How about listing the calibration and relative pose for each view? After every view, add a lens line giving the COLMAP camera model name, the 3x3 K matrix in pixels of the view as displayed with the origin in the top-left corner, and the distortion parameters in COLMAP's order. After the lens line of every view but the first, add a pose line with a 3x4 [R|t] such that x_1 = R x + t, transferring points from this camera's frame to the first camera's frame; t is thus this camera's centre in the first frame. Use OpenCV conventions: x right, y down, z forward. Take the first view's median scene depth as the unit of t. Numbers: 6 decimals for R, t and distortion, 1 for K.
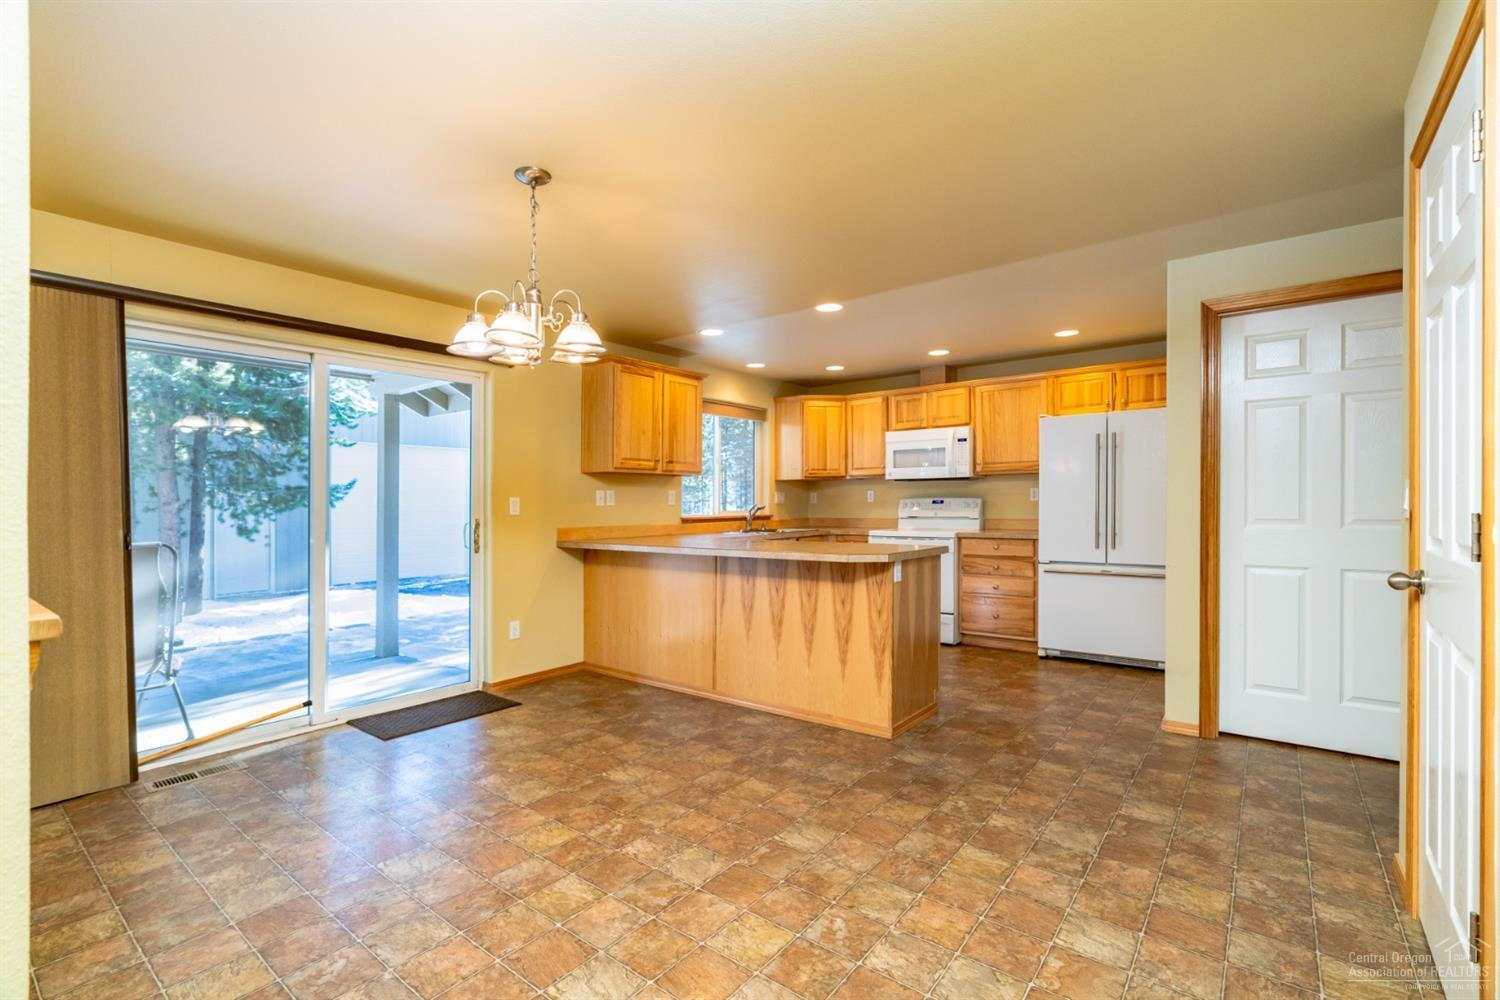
lens RADIAL K [[686.6, 0, 746.4], [0, 686.6, 470.7], [0, 0, 1]] dist [-0.011499, 0.005523]
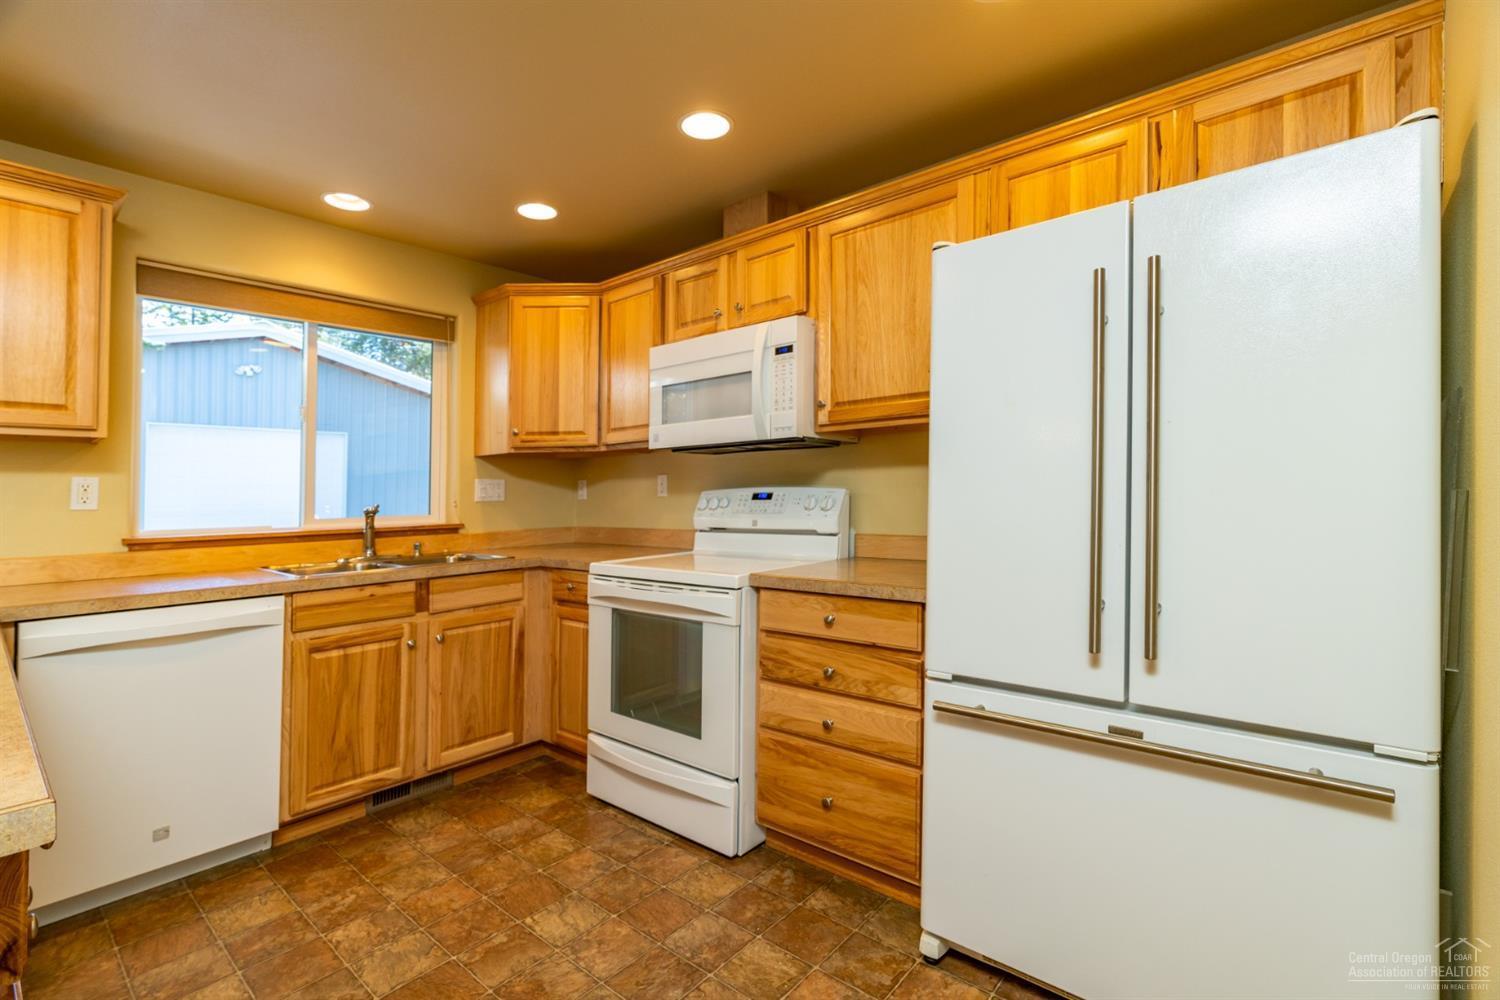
lens RADIAL K [[686.6, 0, 741.7], [0, 686.6, 478.4], [0, 0, 1]] dist [-0.011499, 0.005523]
pose [[0.998358, -0.009898, -0.056422, 0.302754], [0.011355, 0.999609, 0.025553, 0.022490], [0.056147, -0.026152, 0.998080, 0.559387]]
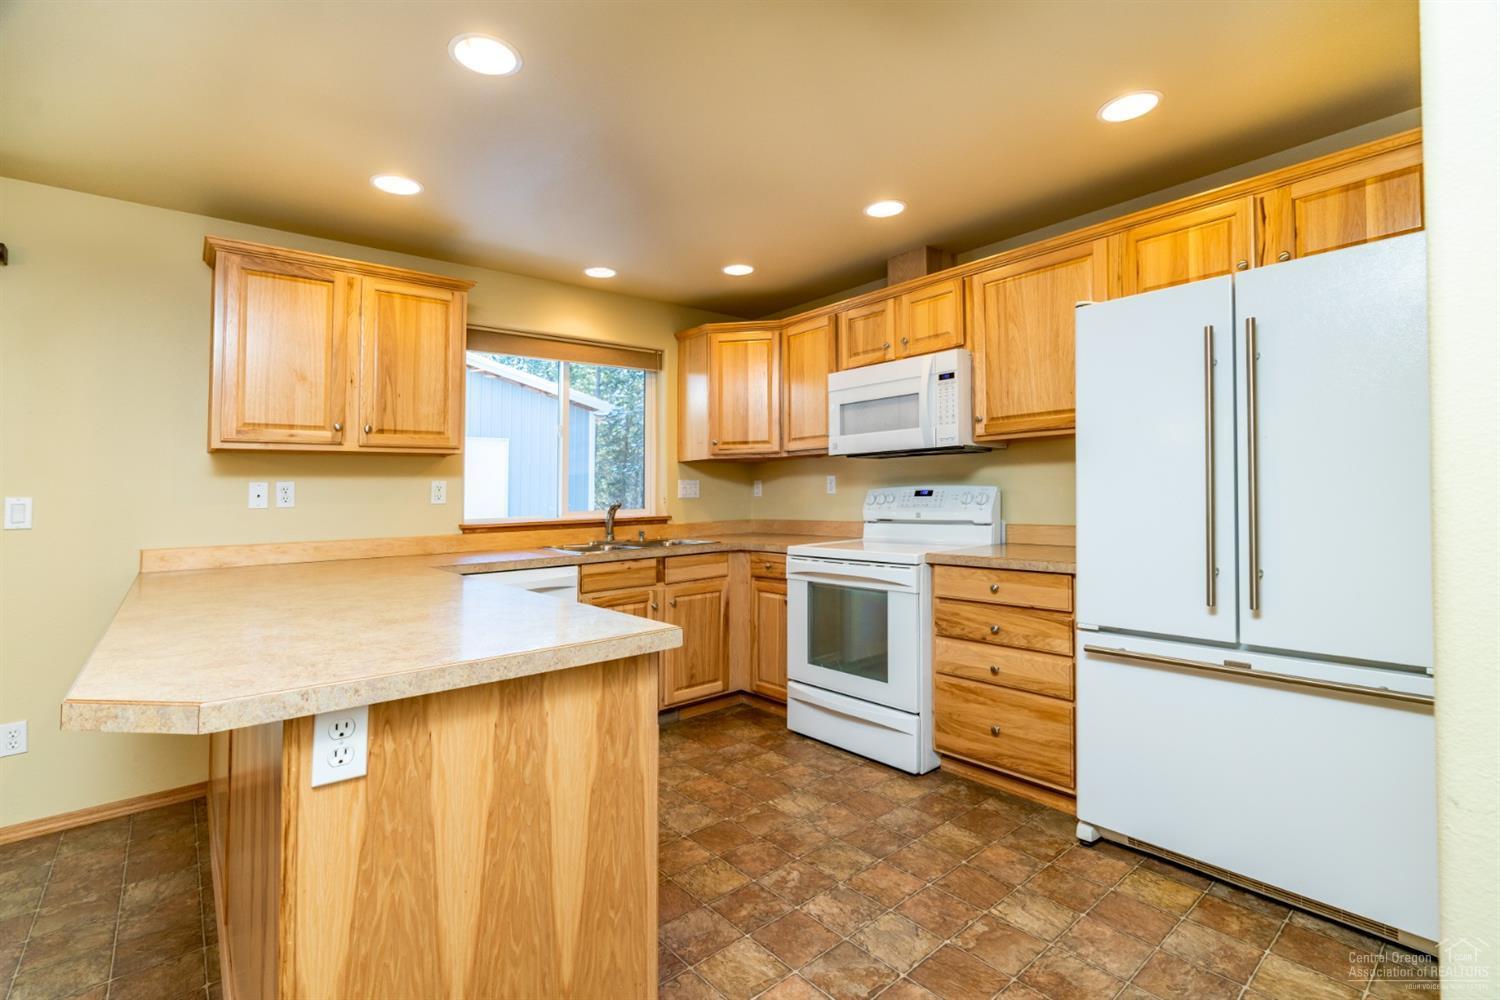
lens RADIAL K [[686.6, 0, 738.7], [0, 686.6, 459.1], [0, 0, 1]] dist [-0.011499, 0.005523]
pose [[0.976041, -0.022118, -0.216461, 0.263442], [0.022029, 0.999753, -0.002824, 0.016676], [0.216470, -0.002012, 0.976287, 0.436006]]
